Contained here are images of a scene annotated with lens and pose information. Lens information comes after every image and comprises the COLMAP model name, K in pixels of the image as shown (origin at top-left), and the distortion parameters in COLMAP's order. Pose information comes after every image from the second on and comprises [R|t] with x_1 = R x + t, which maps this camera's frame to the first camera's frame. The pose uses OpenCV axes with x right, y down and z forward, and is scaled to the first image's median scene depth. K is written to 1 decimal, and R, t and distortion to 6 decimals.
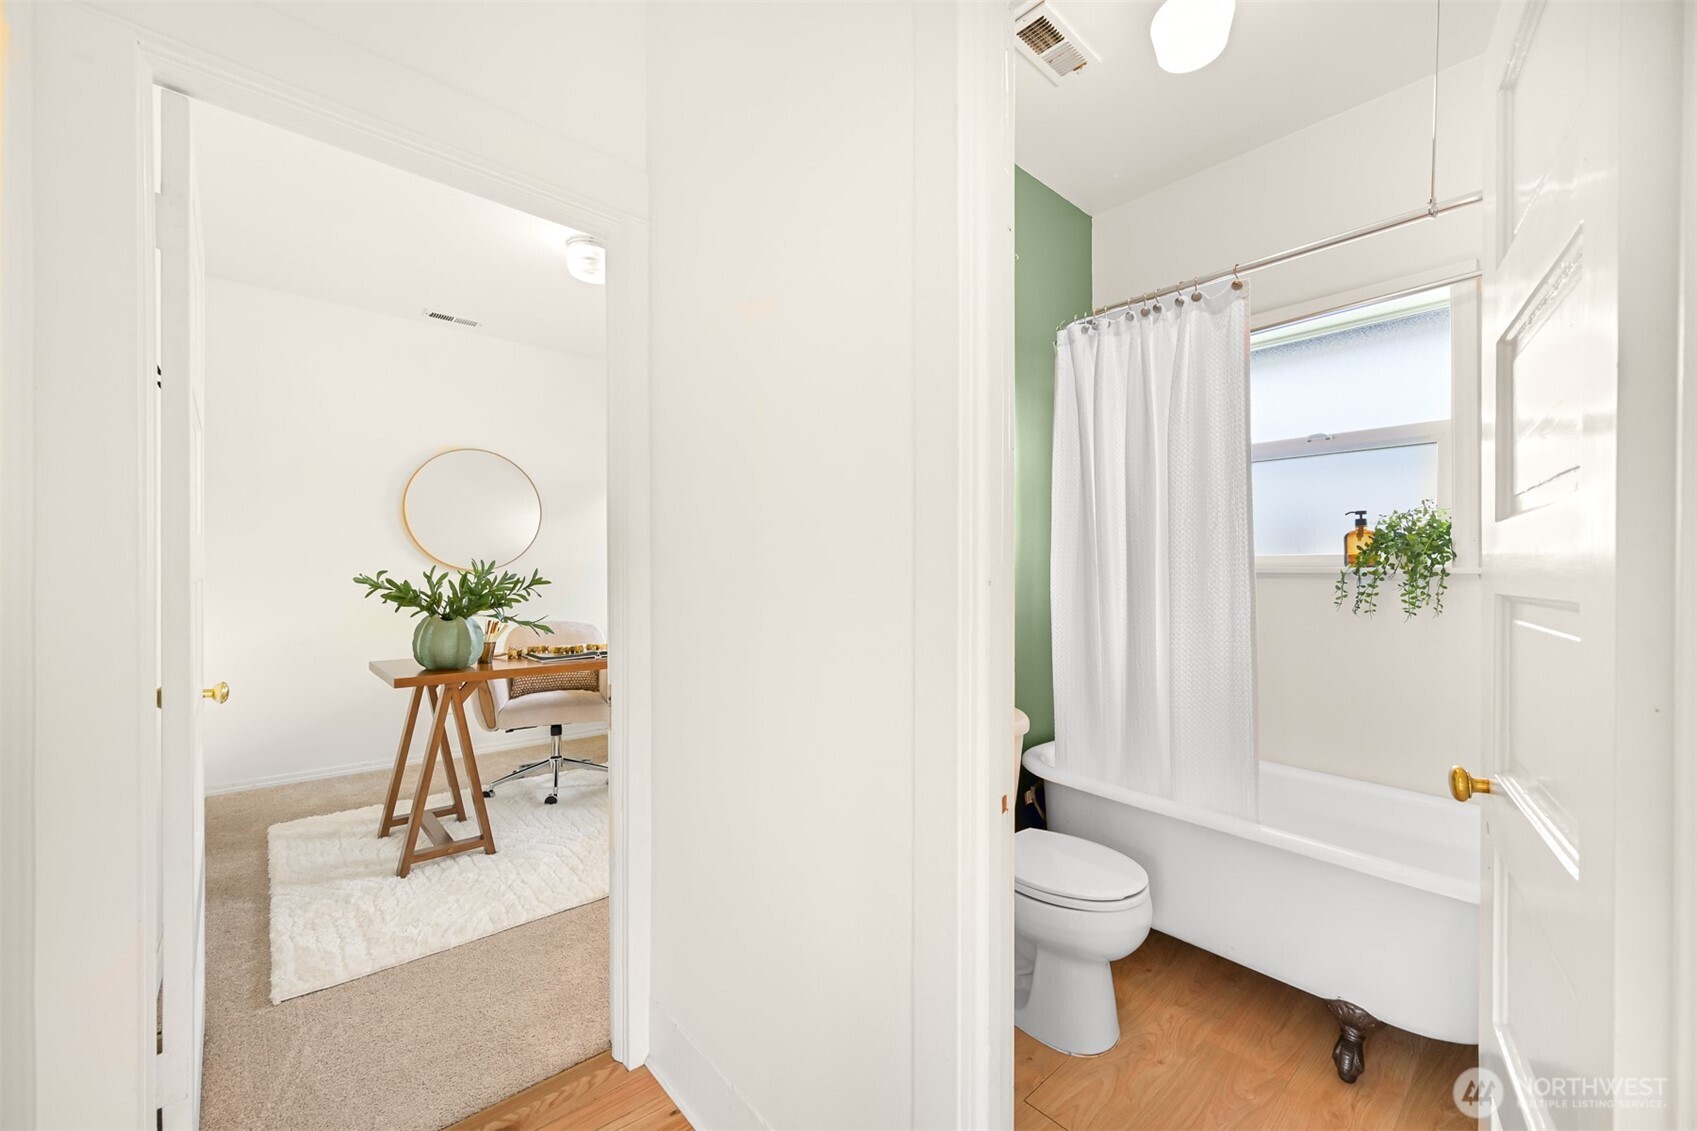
lens RADIAL K [[668.2, 0, 854.7], [0, 668.2, 568.0], [0, 0, 1]] dist [0.000025, 0.000046]
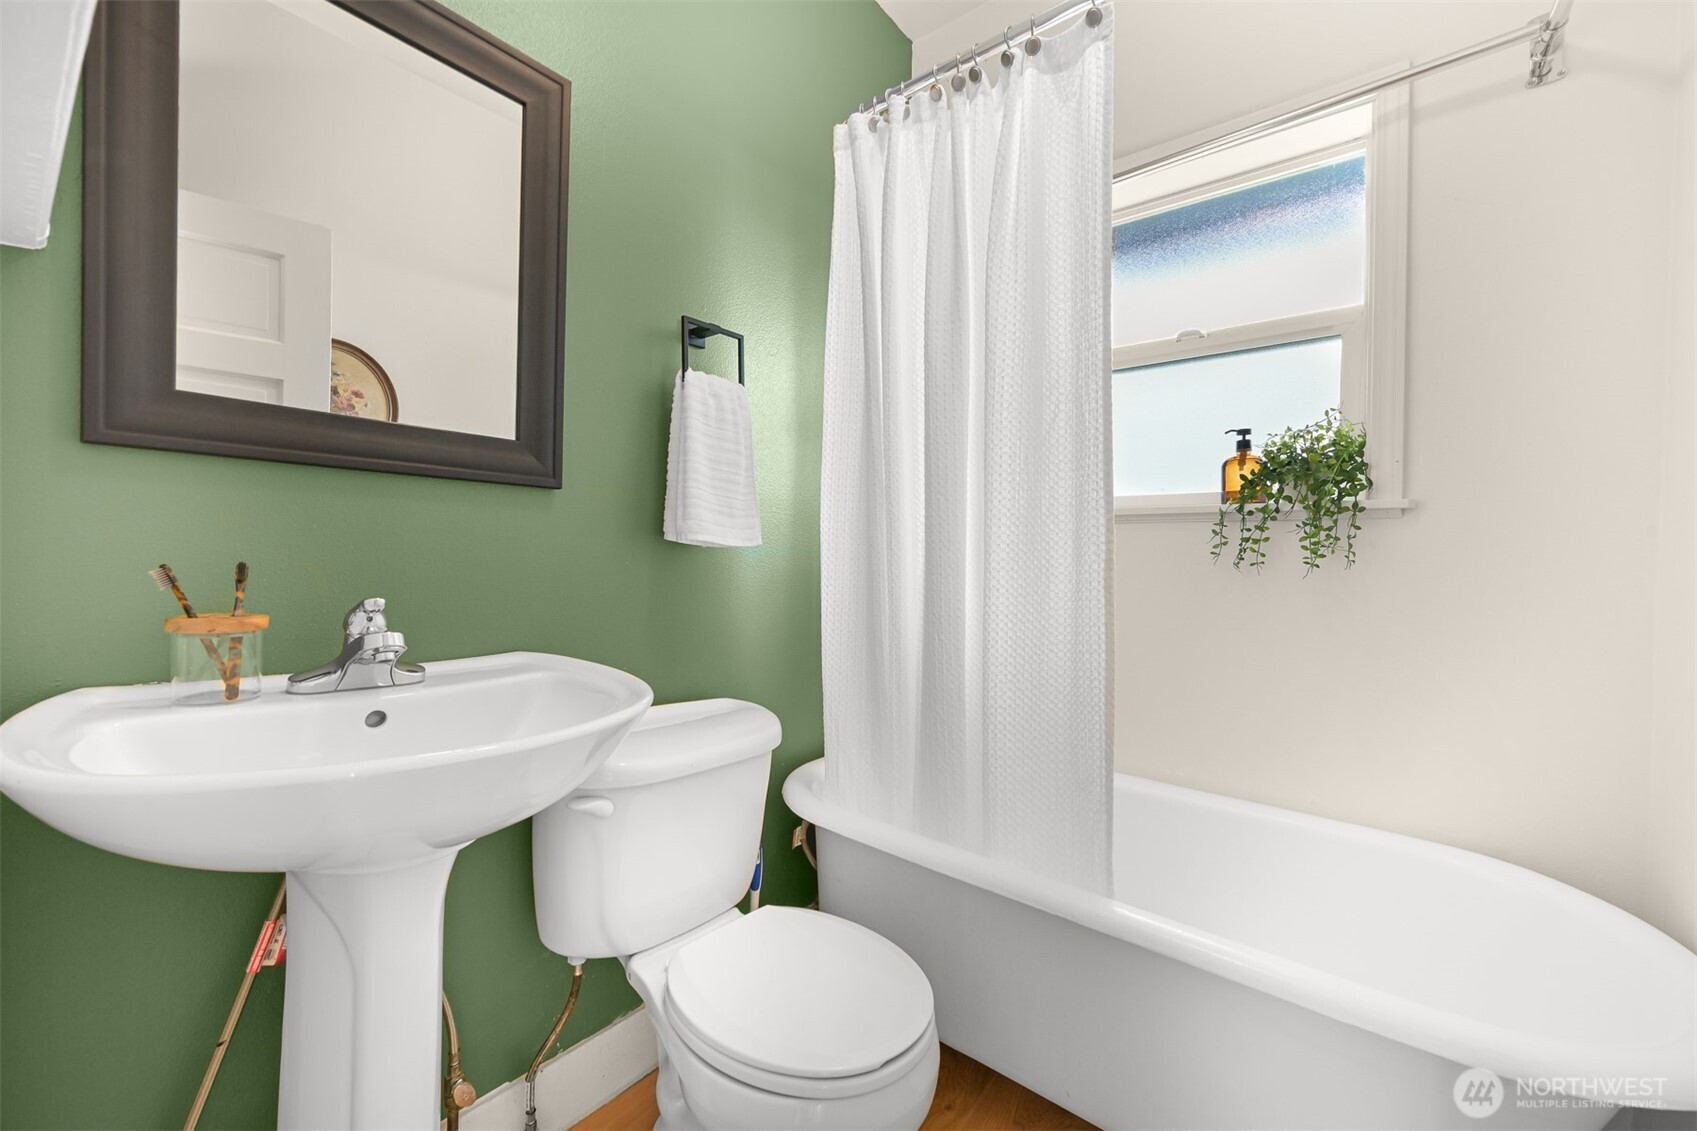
lens RADIAL K [[675.2, 0, 826.1], [0, 675.2, 563.1], [0, 0, 1]] dist [0.000381, -0.000039]
pose [[0.987965, 0.011056, 0.154284, 0.209938], [-0.012981, 0.999850, 0.011474, 0.063424], [-0.154134, -0.013339, 0.987960, 0.367852]]
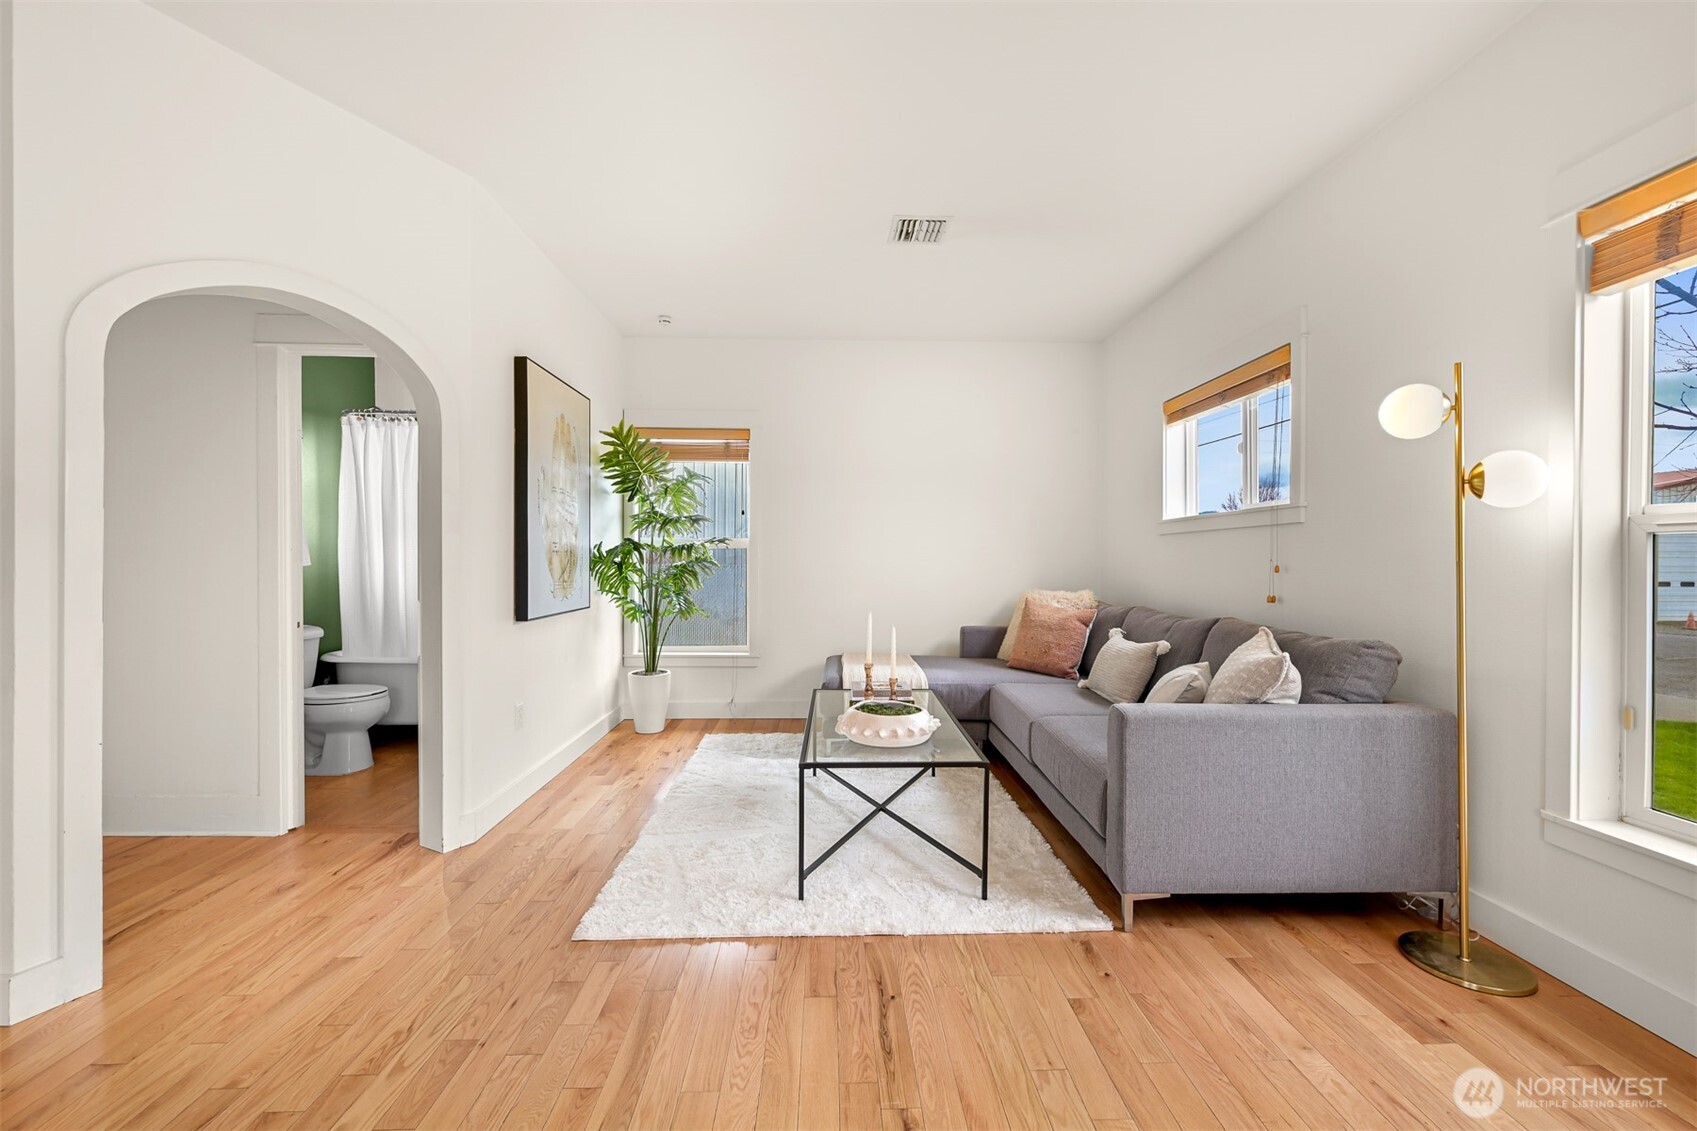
lens RADIAL K [[668.7, 0, 847.9], [0, 668.7, 560.5], [0, 0, 1]] dist [-0.001890, 0.000018]
pose [[0.636548, -0.002989, 0.771232, -0.234572], [-0.003455, 0.999971, 0.006728, 0.023192], [-0.771230, -0.006947, 0.636519, -1.288537]]
